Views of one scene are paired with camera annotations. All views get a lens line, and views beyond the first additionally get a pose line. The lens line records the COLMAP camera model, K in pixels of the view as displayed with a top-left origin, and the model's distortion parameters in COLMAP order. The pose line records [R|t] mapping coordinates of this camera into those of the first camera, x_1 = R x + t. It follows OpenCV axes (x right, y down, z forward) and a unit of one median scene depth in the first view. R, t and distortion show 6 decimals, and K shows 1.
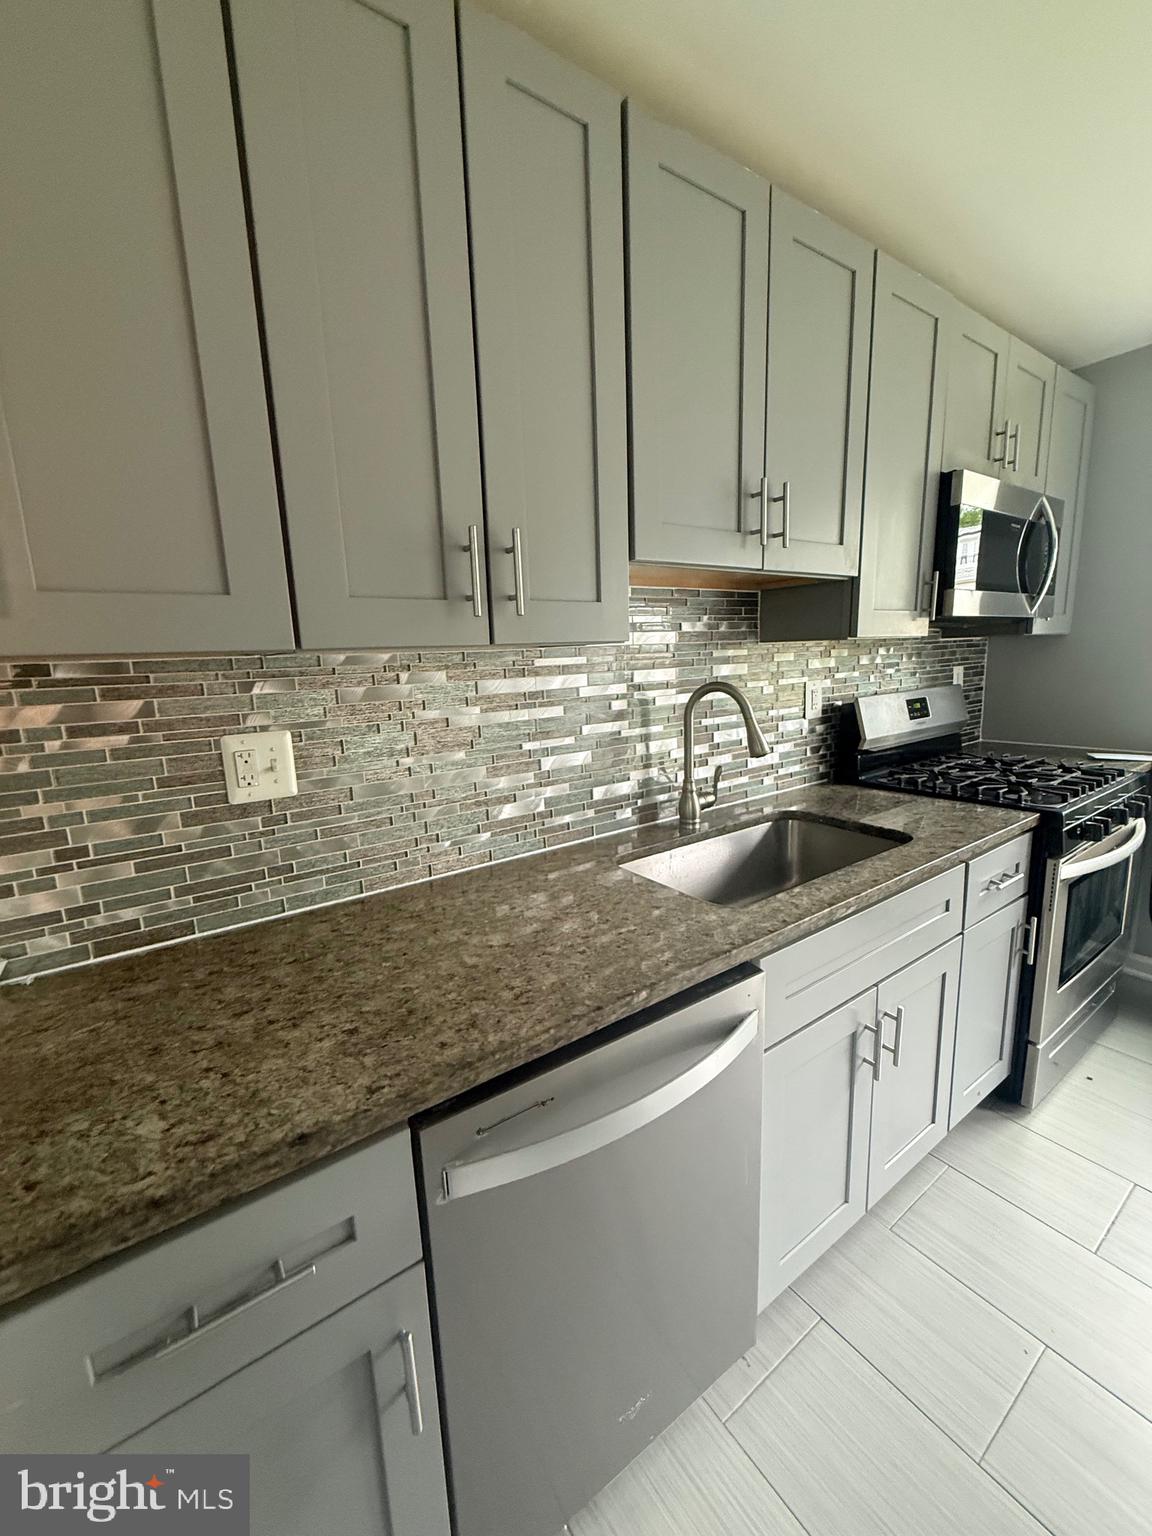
lens RADIAL K [[609.3, 0, 576.0], [0, 609.3, 768.0], [0, 0, 1]] dist [0.000230, 0.002958]
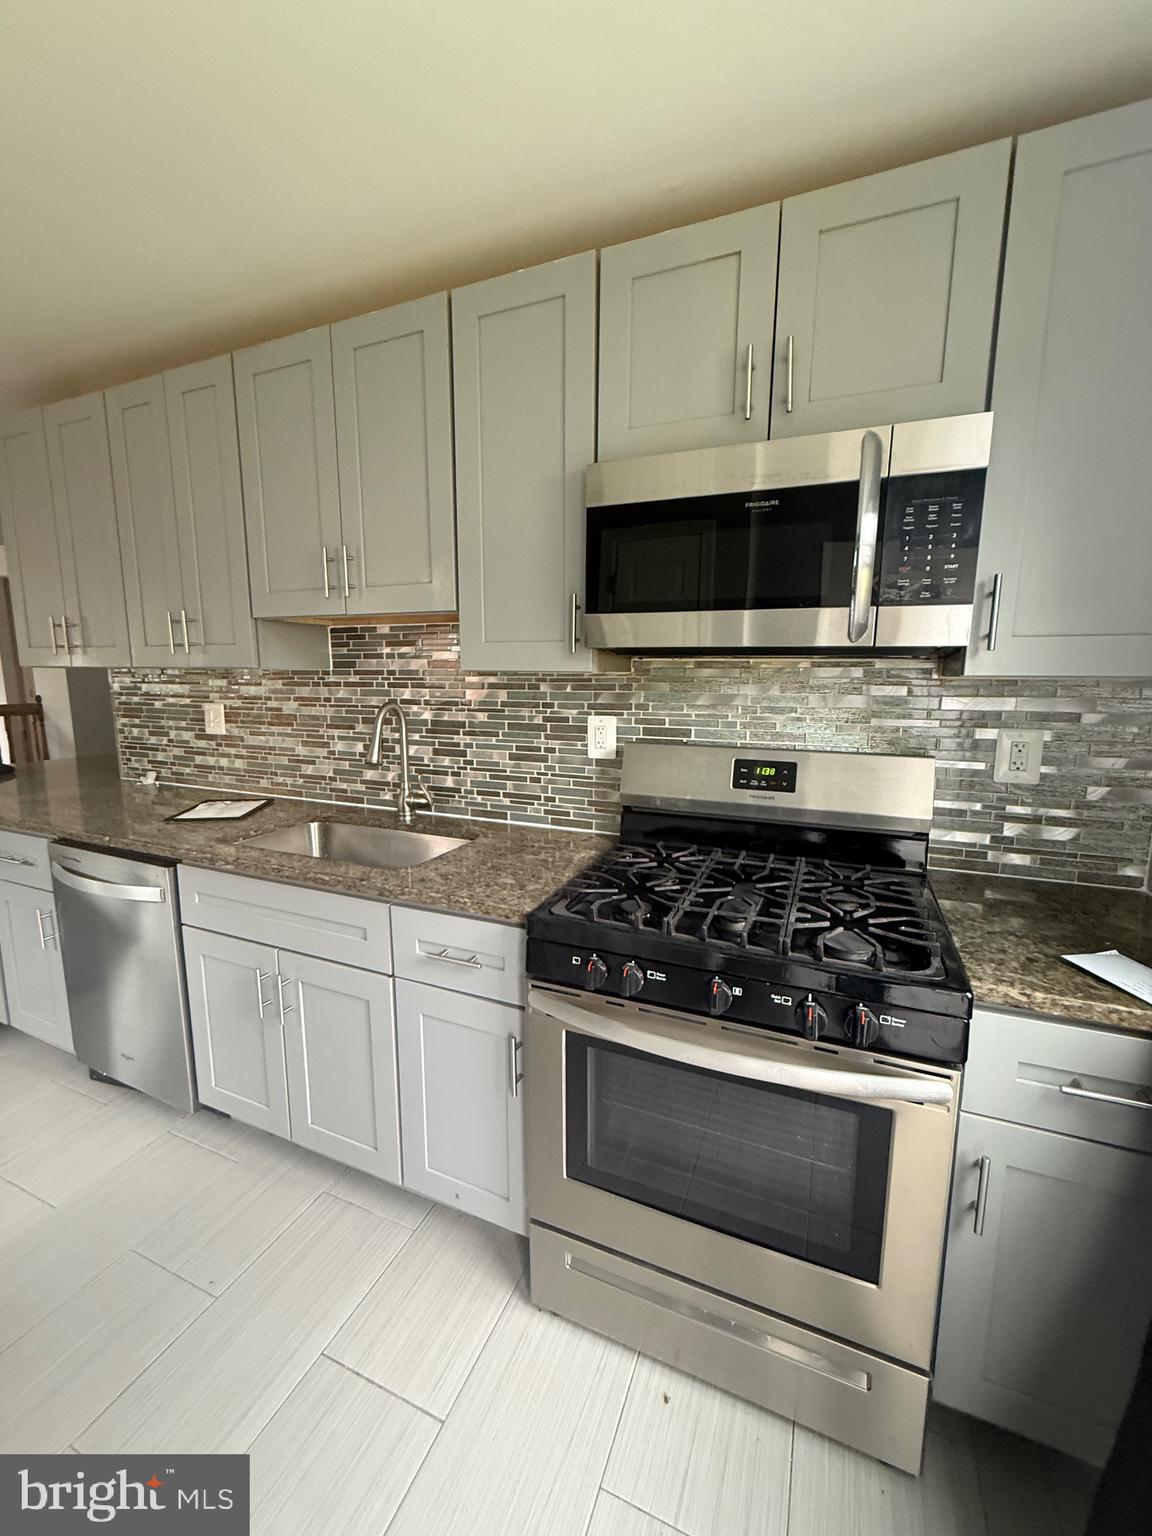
lens RADIAL K [[620.1, 0, 576.5], [0, 620.1, 751.1], [0, 0, 1]] dist [0.000077, 0.000015]
pose [[0.526205, 0.166256, -0.833947, 1.588495], [-0.164934, 0.982032, 0.091708, -0.238970], [0.834209, 0.089289, 0.544171, 0.688912]]
